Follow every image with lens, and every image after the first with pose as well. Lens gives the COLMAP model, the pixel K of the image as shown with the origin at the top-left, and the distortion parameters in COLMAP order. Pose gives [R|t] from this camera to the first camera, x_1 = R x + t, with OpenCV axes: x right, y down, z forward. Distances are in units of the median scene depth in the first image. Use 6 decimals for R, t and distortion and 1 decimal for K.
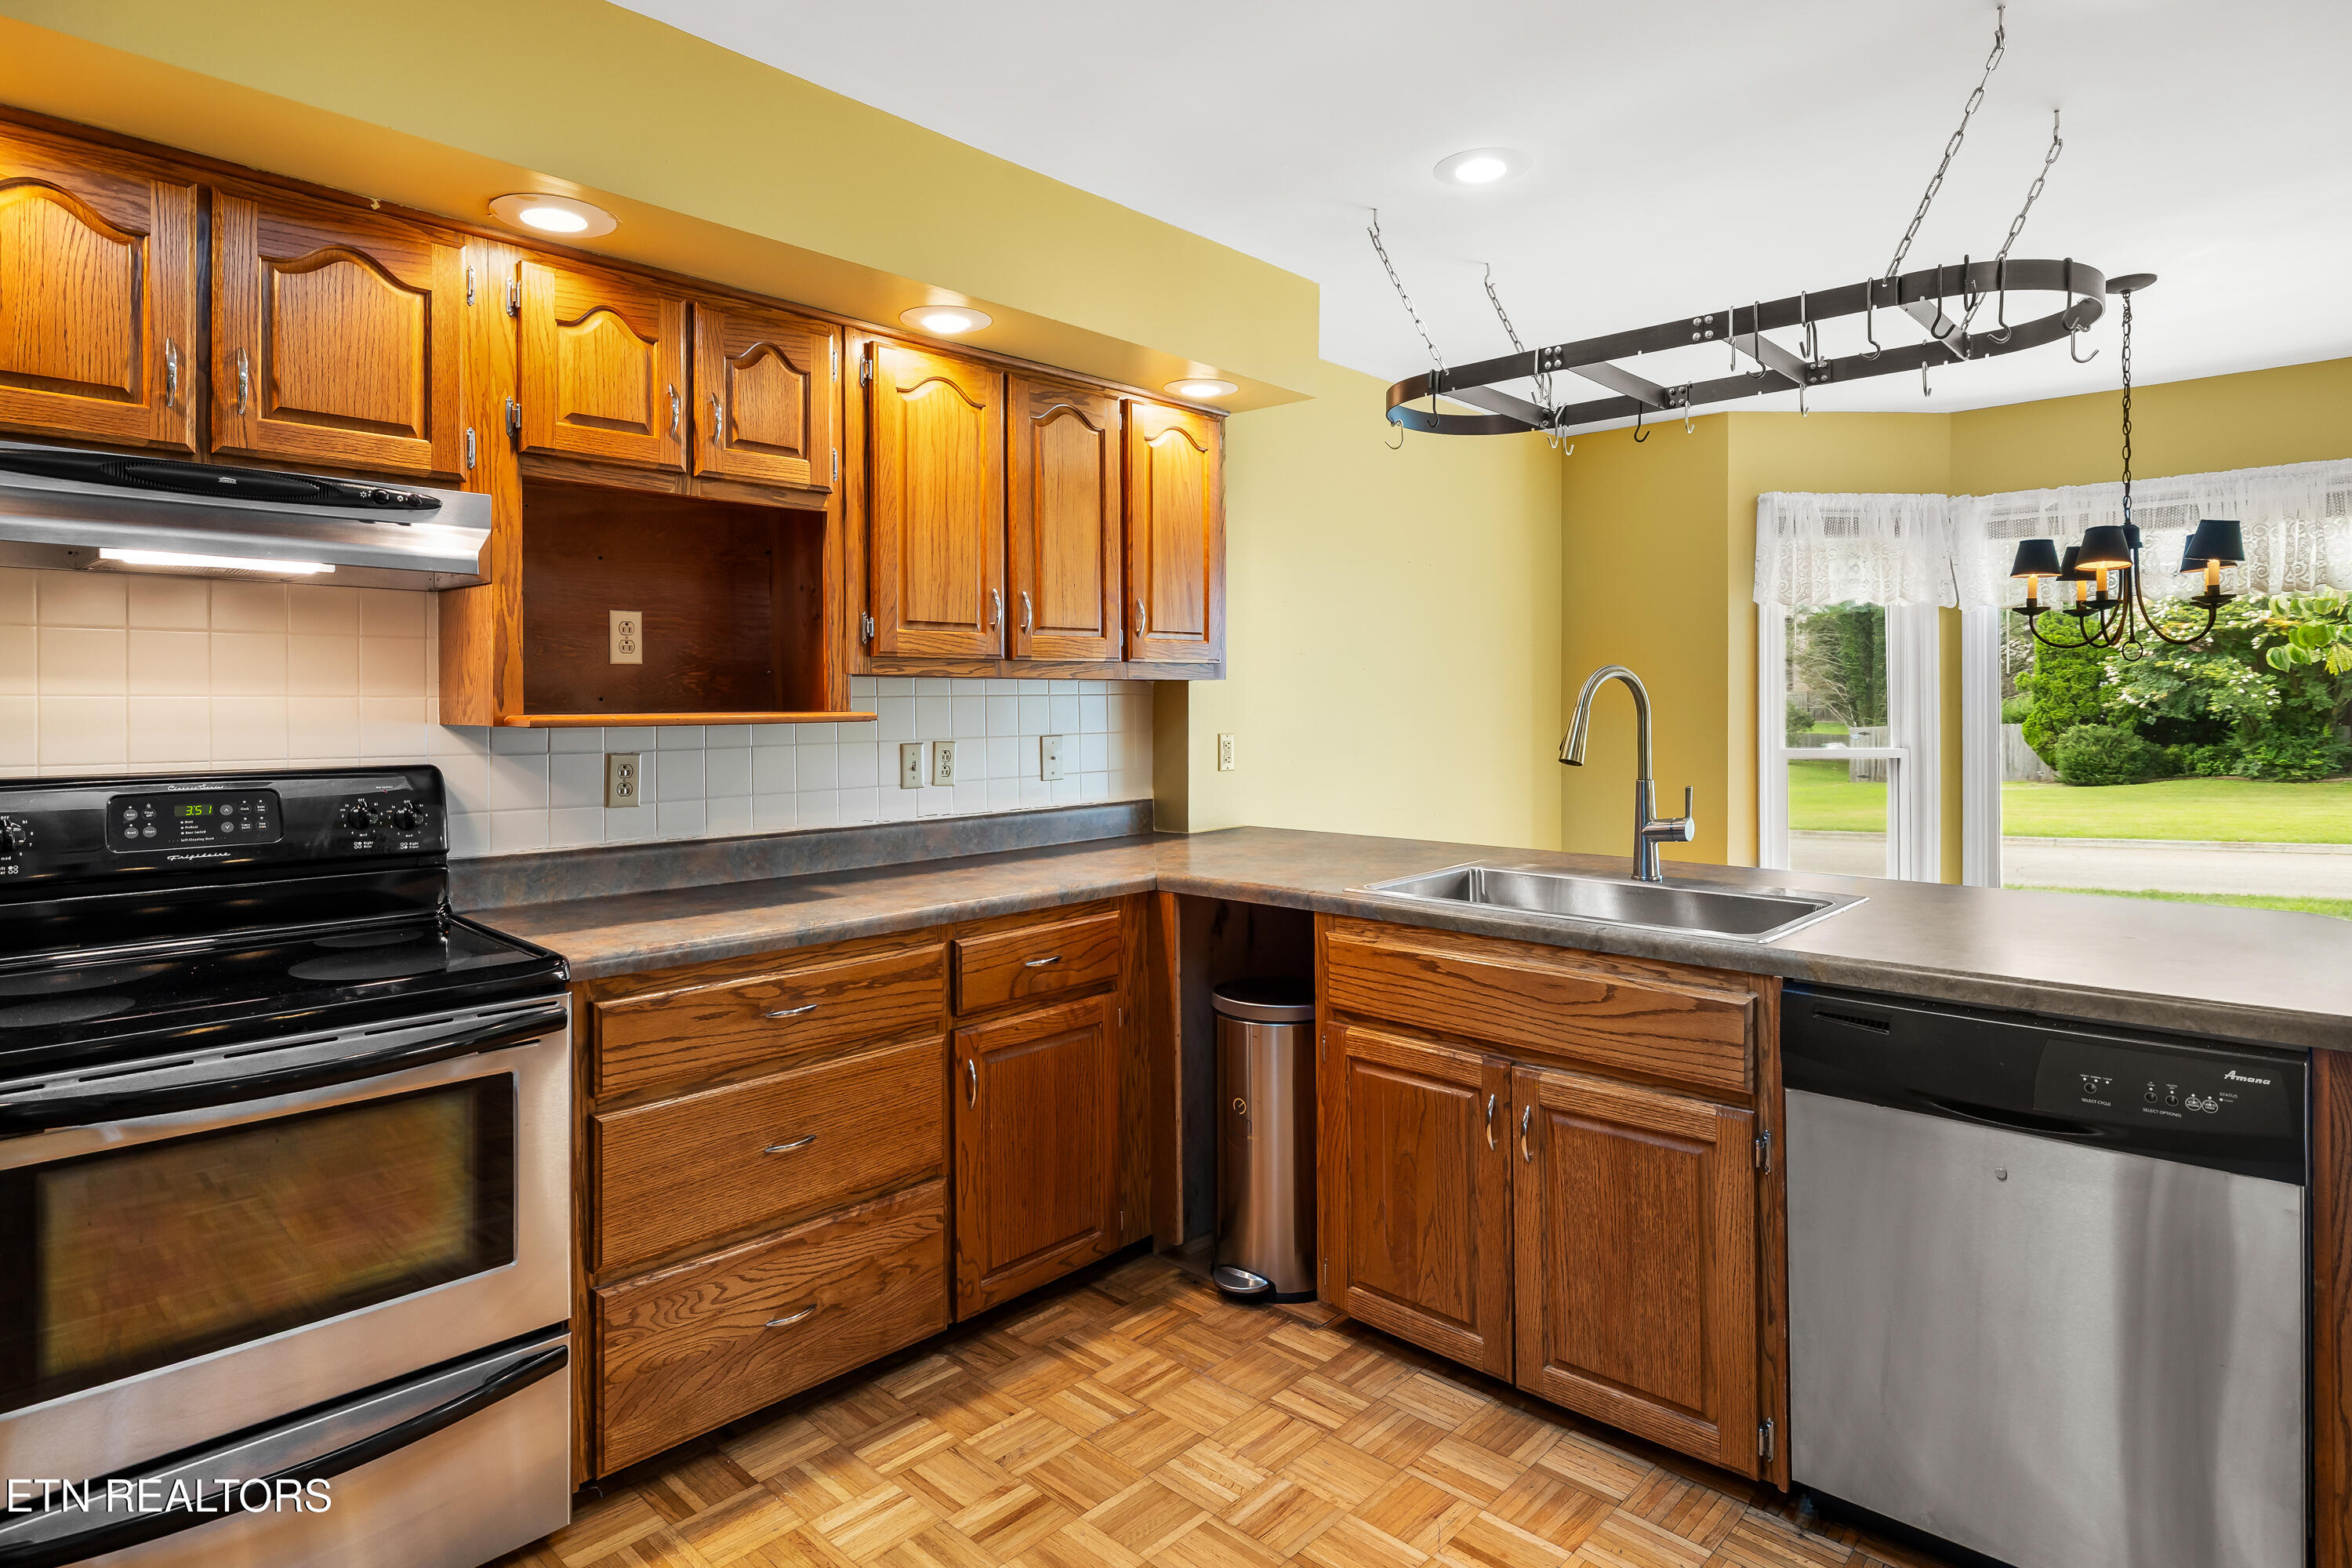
lens RADIAL K [[1274.2, 0, 1179.8], [0, 1274.2, 705.6], [0, 0, 1]] dist [-0.012095, 0.003844]
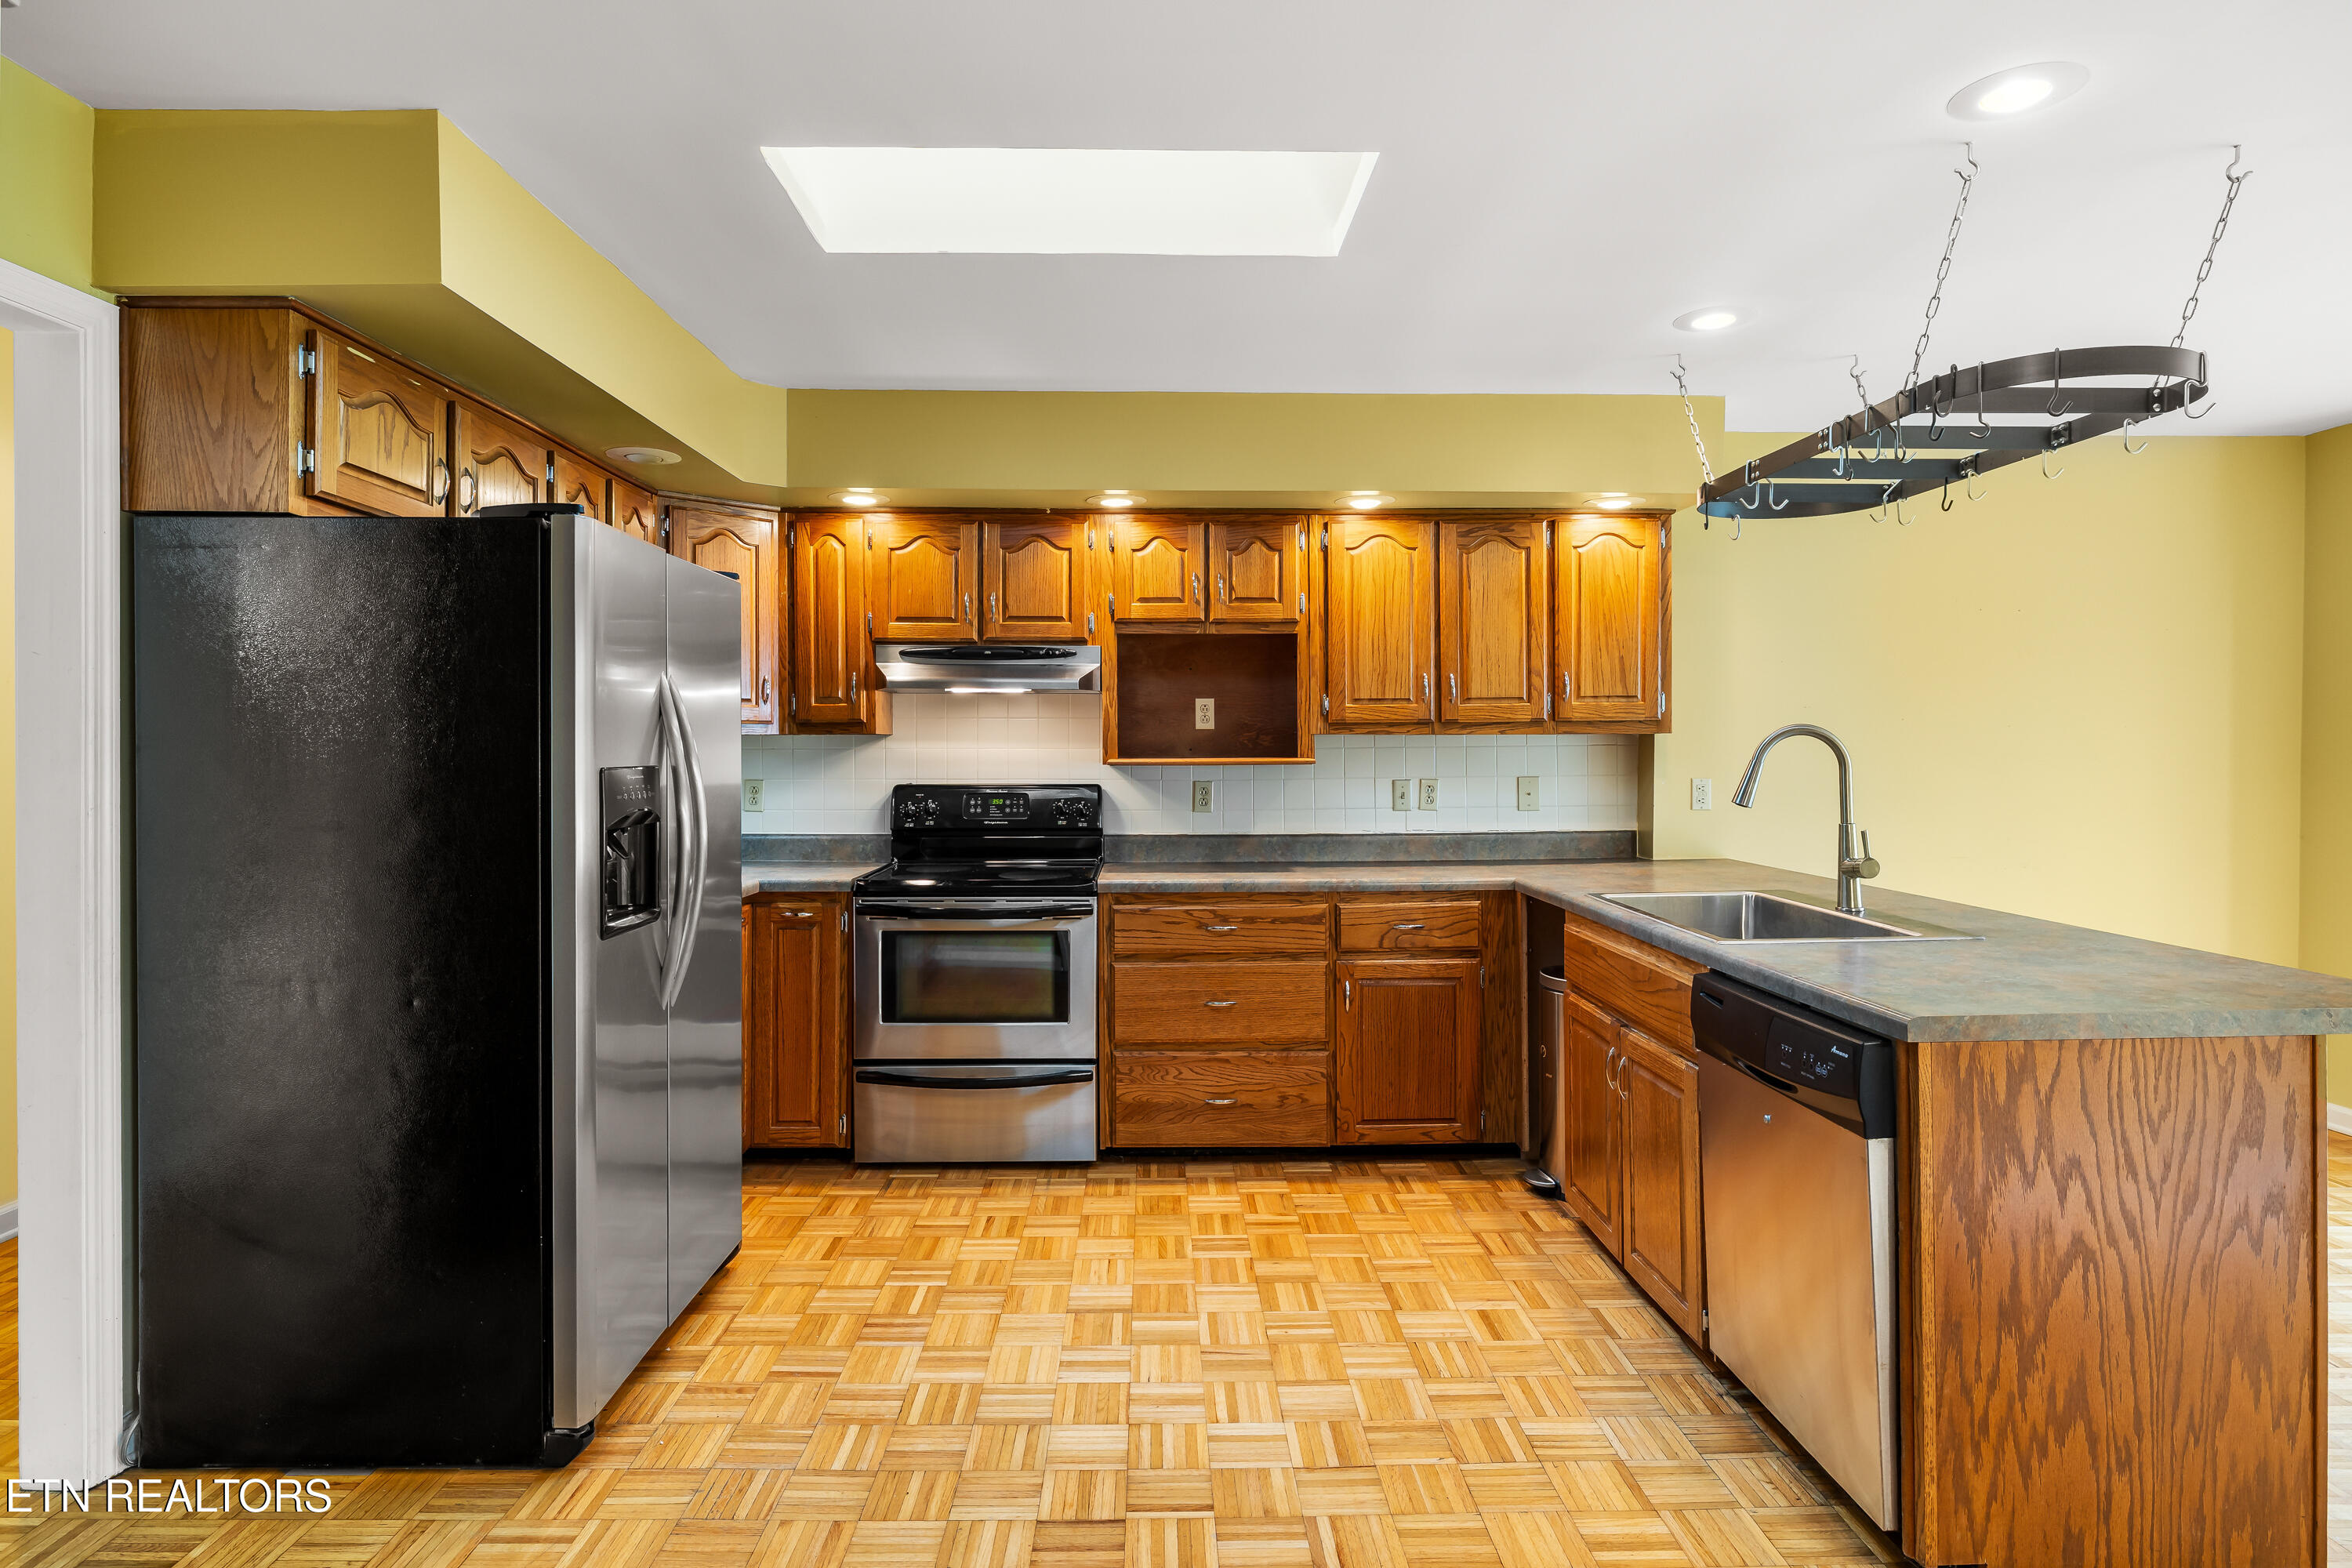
lens RADIAL K [[1274.2, 0, 1169.5], [0, 1274.2, 757.2], [0, 0, 1]] dist [-0.012095, 0.003844]
pose [[0.698590, 0.008797, -0.715468, 0.853400], [-0.001030, 0.999936, 0.011289, -0.015928], [0.715521, -0.007149, 0.698554, -0.267038]]
